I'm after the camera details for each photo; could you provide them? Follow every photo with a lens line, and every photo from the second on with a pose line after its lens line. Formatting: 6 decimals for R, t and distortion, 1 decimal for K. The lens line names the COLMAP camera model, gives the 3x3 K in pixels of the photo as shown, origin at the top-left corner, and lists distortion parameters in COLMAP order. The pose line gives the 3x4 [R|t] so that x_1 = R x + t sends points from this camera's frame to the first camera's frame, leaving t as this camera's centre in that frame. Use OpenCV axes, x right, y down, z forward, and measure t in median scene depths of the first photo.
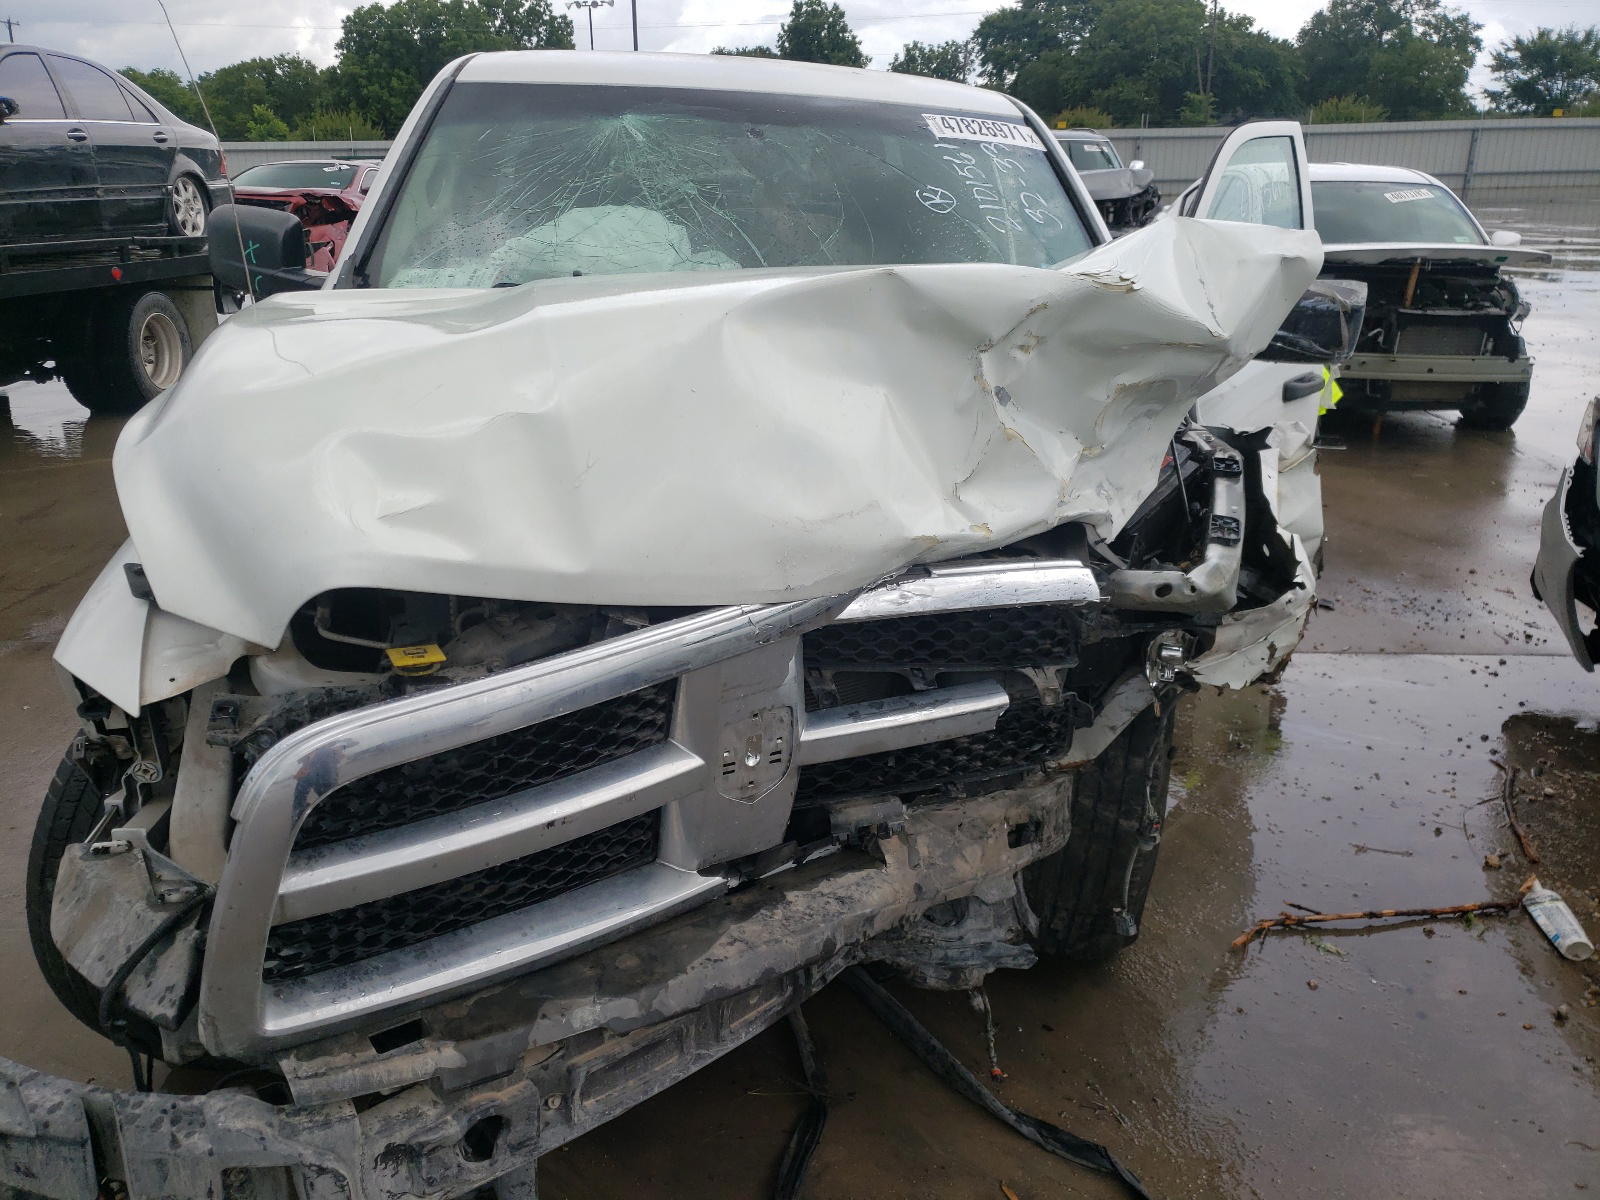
lens RADIAL K [[1301.9, 0, 796.2], [0, 1301.9, 612.6], [0, 0, 1]] dist [0.033995, 0.002194]
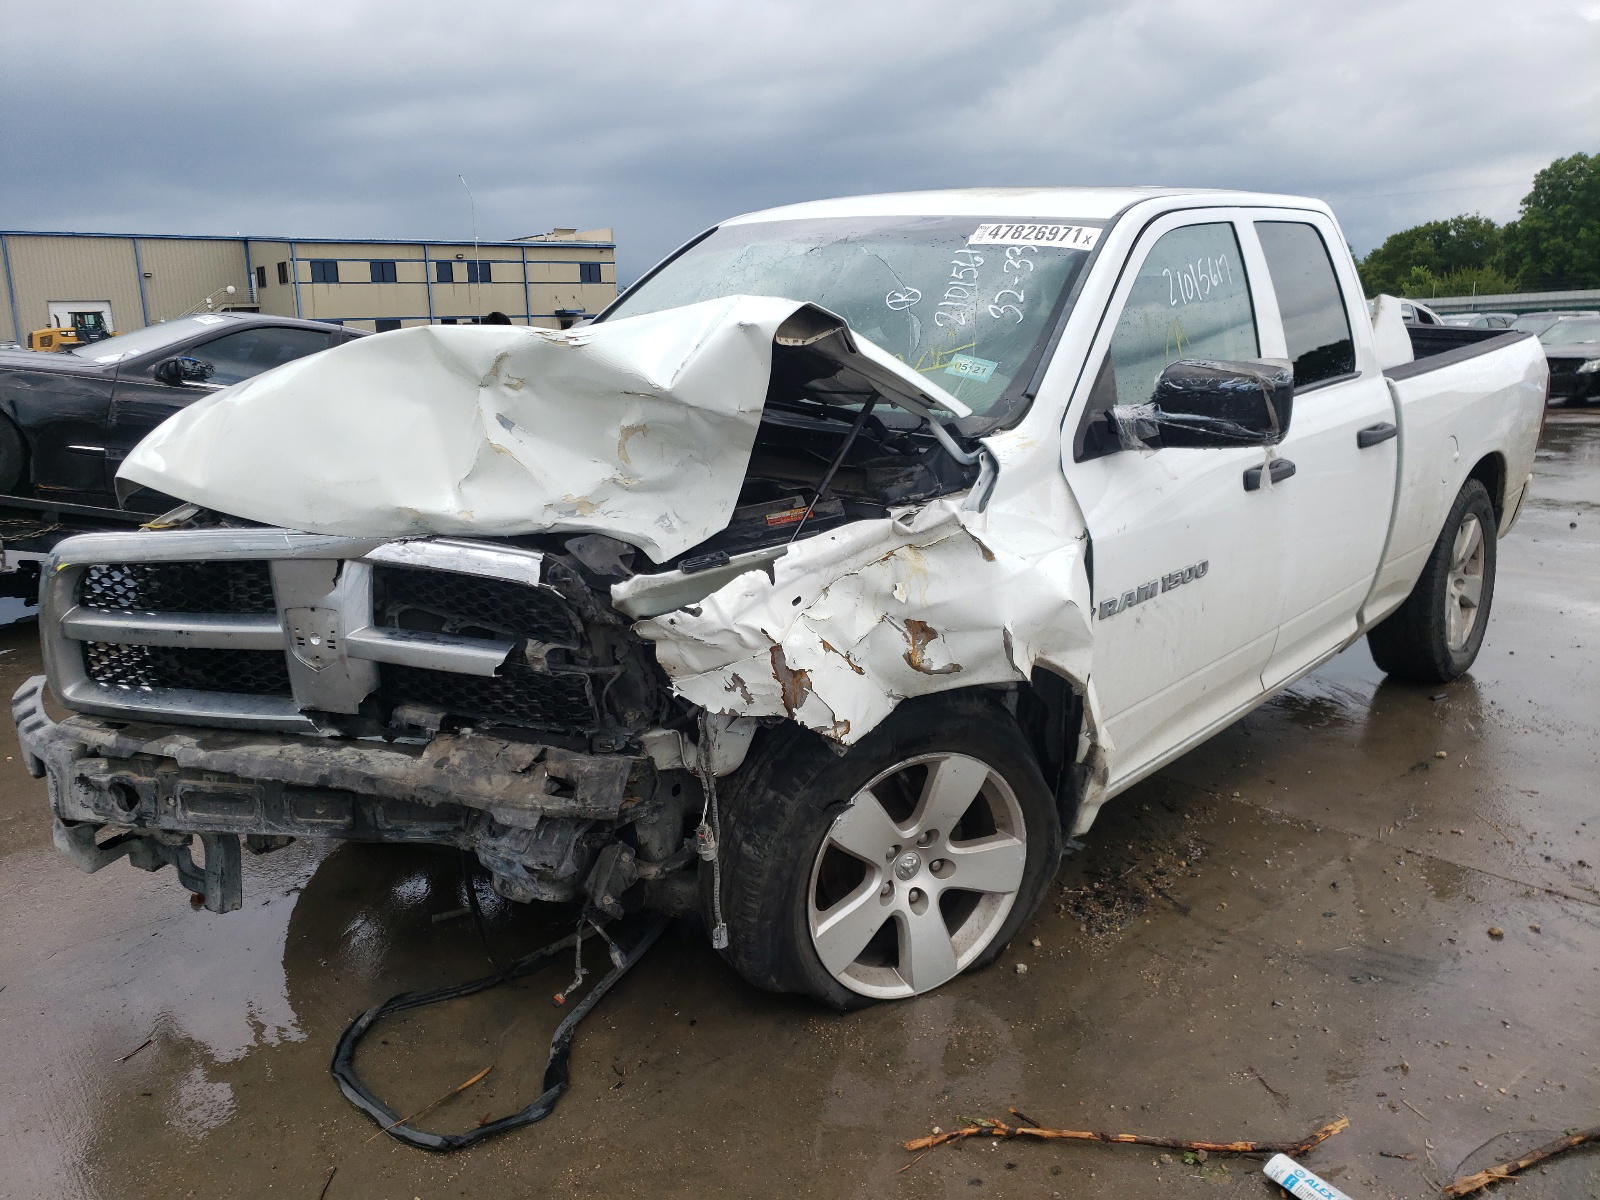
lens RADIAL K [[1314.4, 0, 768.8], [0, 1314.4, 600.7], [0, 0, 1]] dist [0.044075, -0.003900]
pose [[0.634277, 0.141873, -0.759977, 1.209662], [-0.237939, 0.971126, -0.017294, -0.025053], [0.735580, 0.191797, 0.649720, 0.310097]]
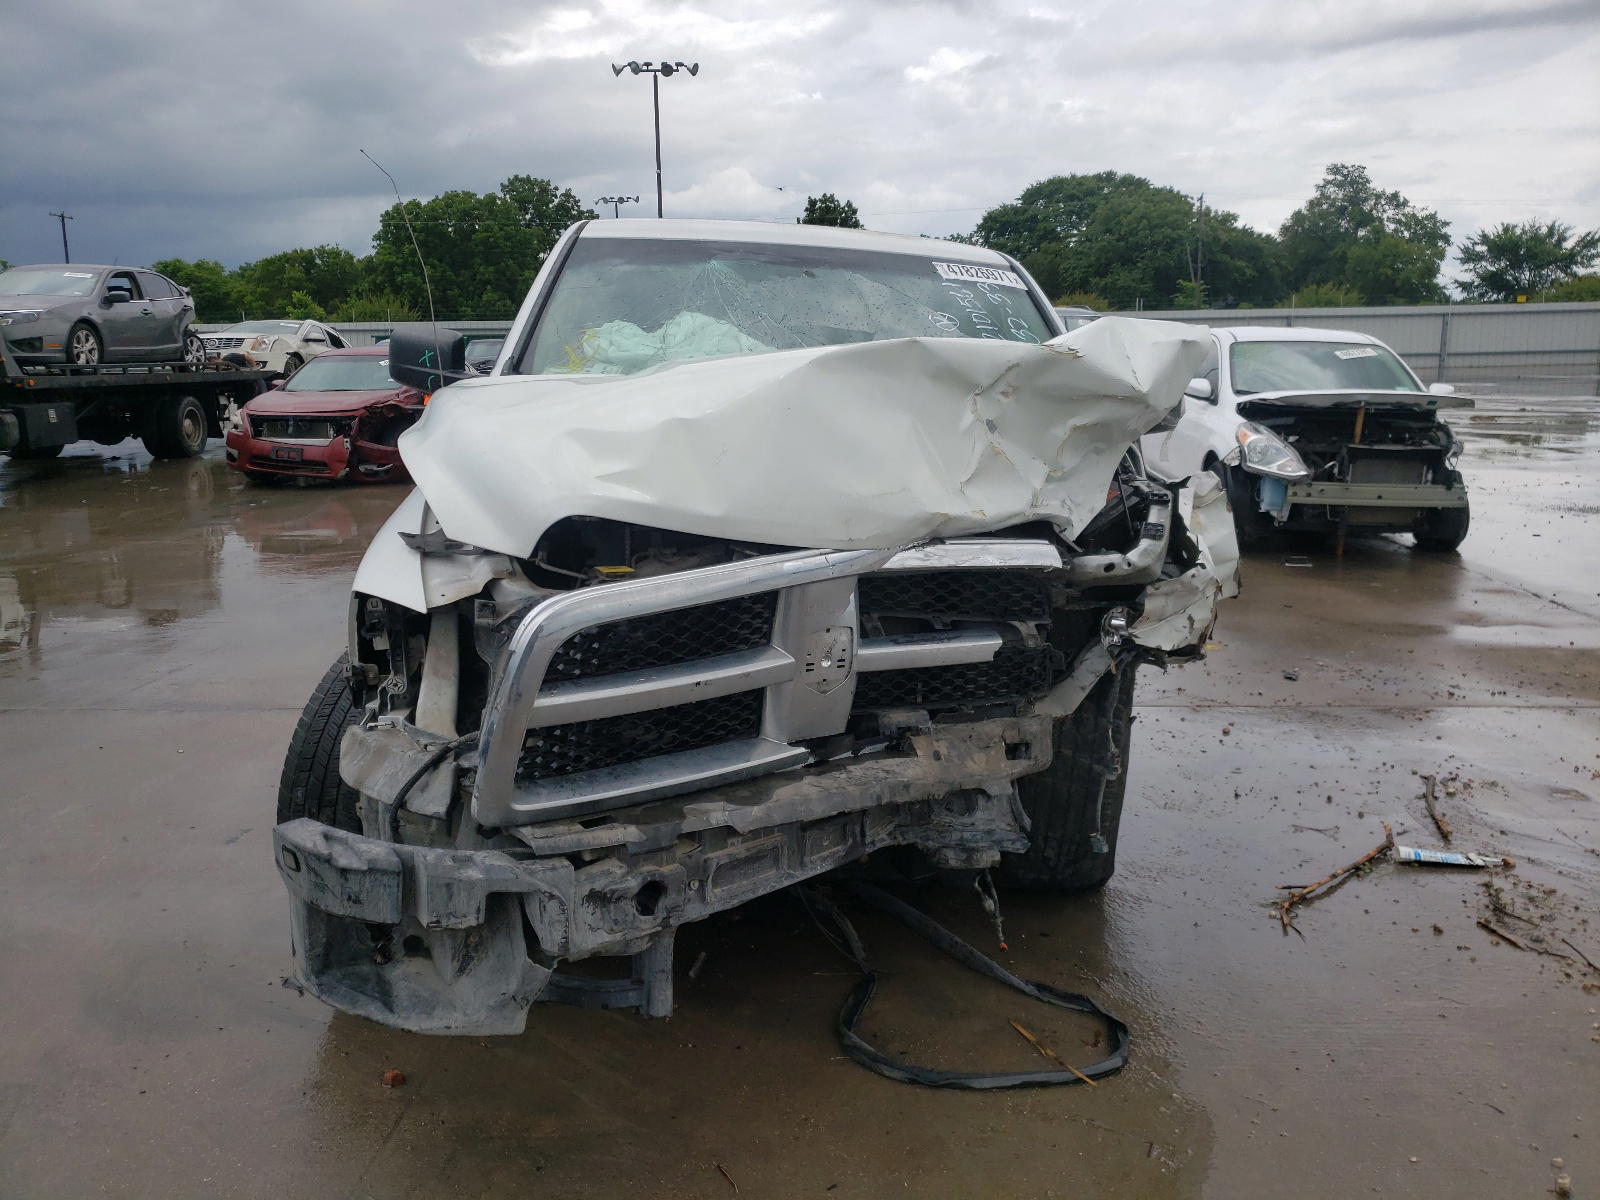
lens RADIAL K [[1318.9, 0, 846.8], [0, 1318.9, 604.0], [0, 0, 1]] dist [0.130776, -0.302992]
pose [[0.999605, -0.006324, 0.027381, -0.041160], [0.010137, 0.989893, -0.141454, 0.211383], [-0.026210, 0.141675, 0.989566, -0.390677]]
